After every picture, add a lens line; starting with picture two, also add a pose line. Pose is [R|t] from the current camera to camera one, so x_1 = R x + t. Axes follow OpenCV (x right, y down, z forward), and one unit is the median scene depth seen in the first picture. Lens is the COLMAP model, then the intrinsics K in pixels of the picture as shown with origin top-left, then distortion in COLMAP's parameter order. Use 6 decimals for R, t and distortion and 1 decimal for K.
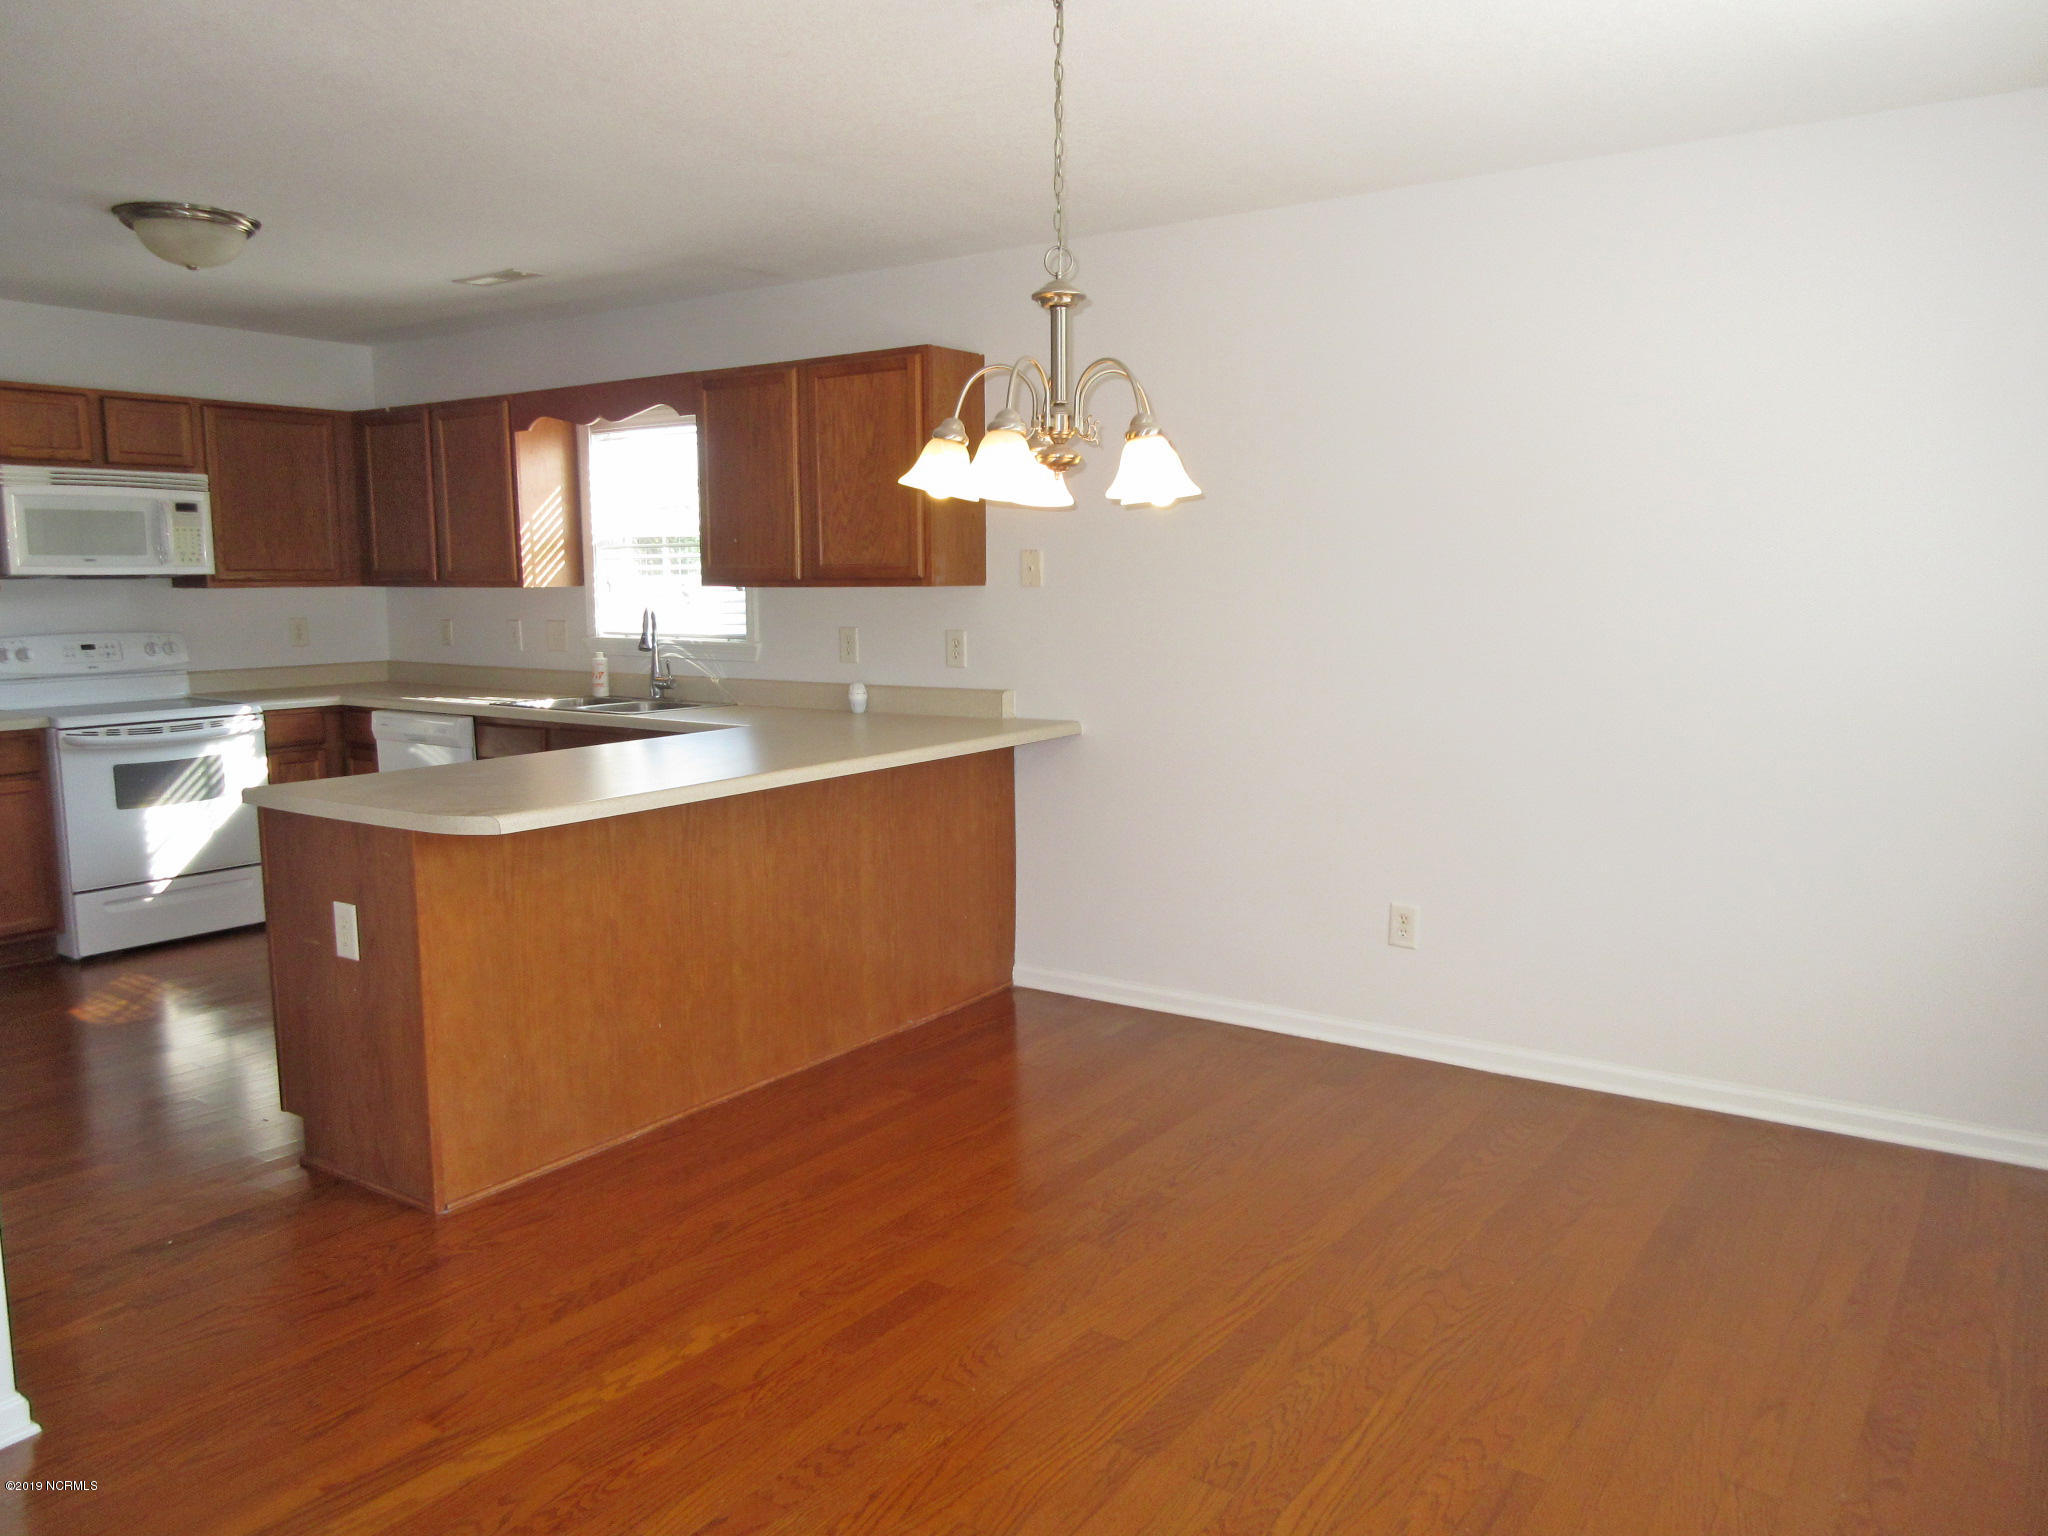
lens RADIAL K [[1515.7, 0, 1012.1], [0, 1515.7, 783.6], [0, 0, 1]] dist [-0.008469, 0.007413]
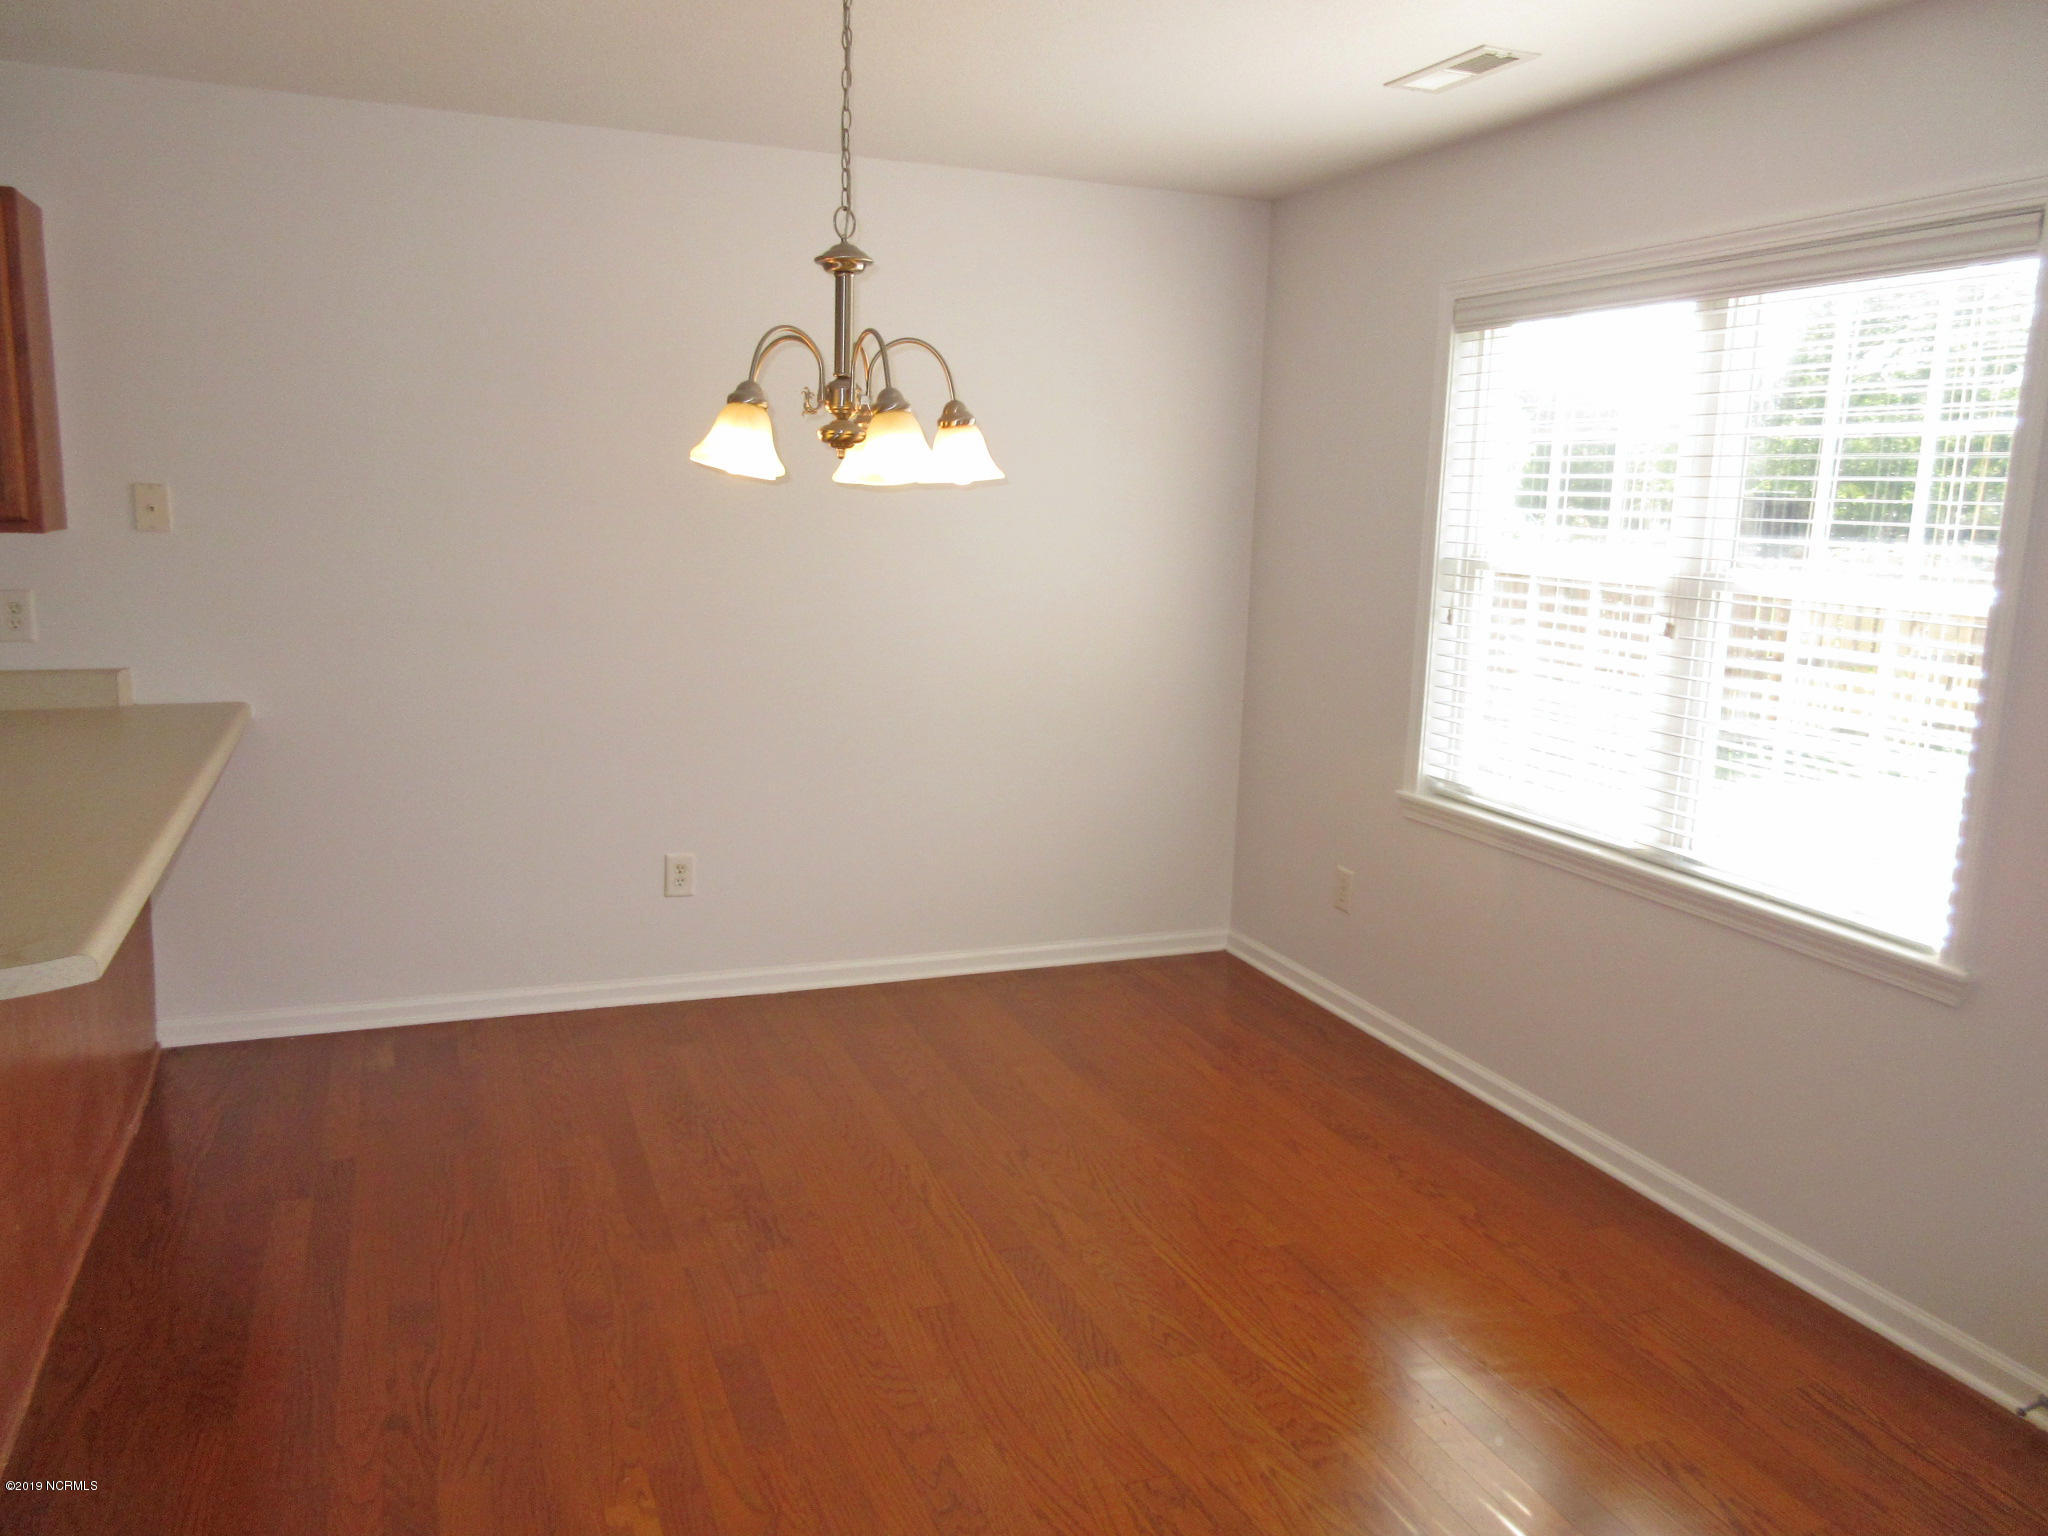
lens RADIAL K [[1515.7, 0, 1040.9], [0, 1515.7, 772.5], [0, 0, 1]] dist [-0.008469, 0.007413]
pose [[0.545107, -0.126411, 0.828781, -0.646695], [0.079388, 0.991908, 0.099077, -0.081850], [-0.834599, 0.011788, 0.550732, 0.344682]]
